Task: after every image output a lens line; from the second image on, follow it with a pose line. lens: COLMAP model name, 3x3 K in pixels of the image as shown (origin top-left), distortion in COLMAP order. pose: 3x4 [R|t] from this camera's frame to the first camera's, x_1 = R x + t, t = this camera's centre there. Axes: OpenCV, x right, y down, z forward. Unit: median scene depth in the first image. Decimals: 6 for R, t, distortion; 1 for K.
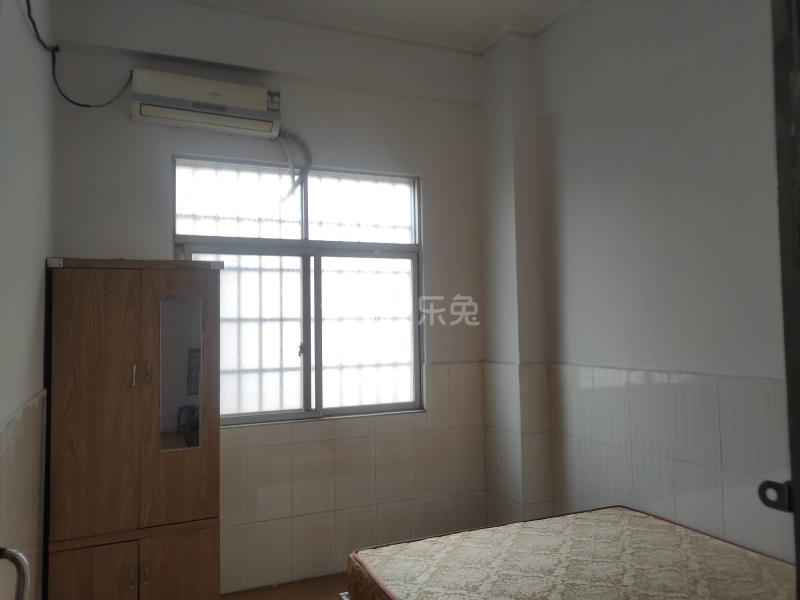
lens RADIAL K [[605.2, 0, 401.8], [0, 605.2, 295.8], [0, 0, 1]] dist [0.007948, -0.008812]
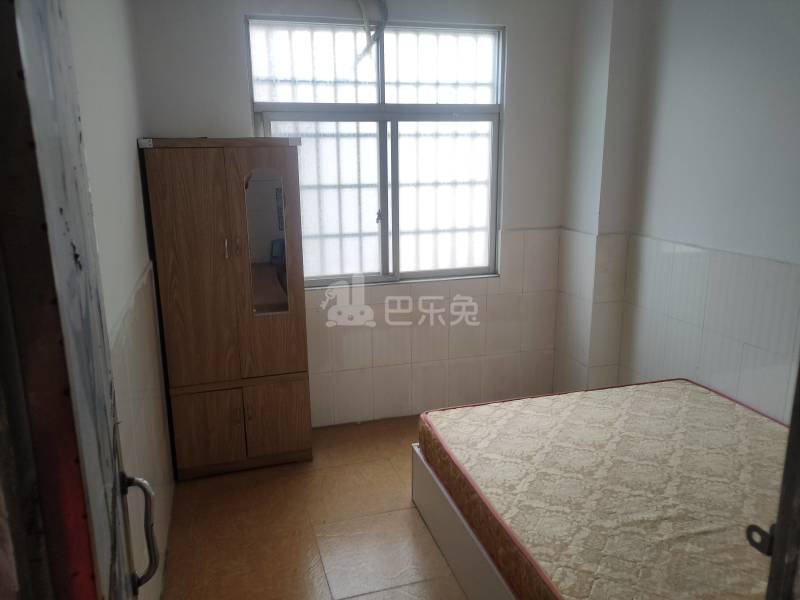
lens RADIAL K [[605.2, 0, 398.8], [0, 605.2, 298.5], [0, 0, 1]] dist [0.007948, -0.008812]
pose [[0.989953, 0.040243, -0.135551, 0.012343], [0.001045, 0.956536, 0.291613, -0.078453], [0.141395, -0.288825, 0.946883, -0.008570]]
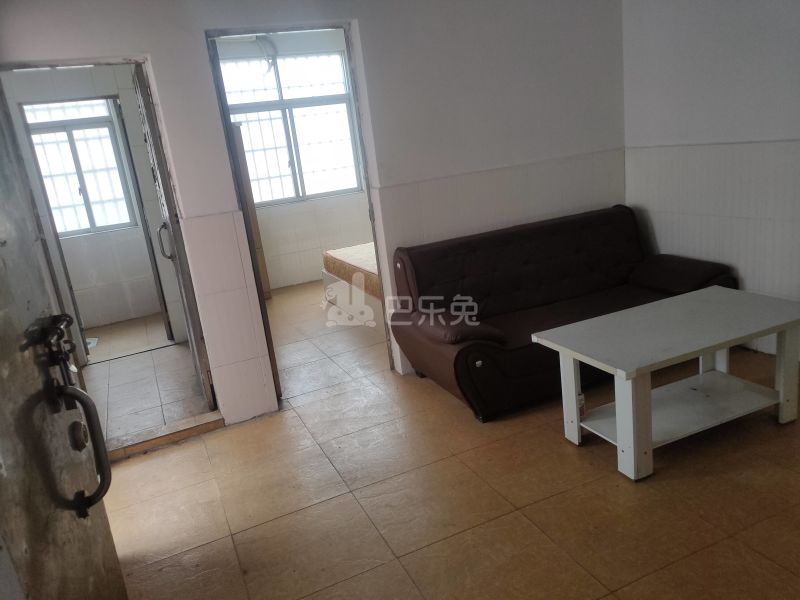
lens RADIAL K [[605.2, 0, 405.0], [0, 605.2, 302.1], [0, 0, 1]] dist [0.007948, -0.008812]
pose [[0.994555, -0.103329, -0.013513, 0.160897], [0.102346, 0.944119, 0.313314, -0.053303], [-0.019617, -0.312991, 0.949554, -0.864691]]
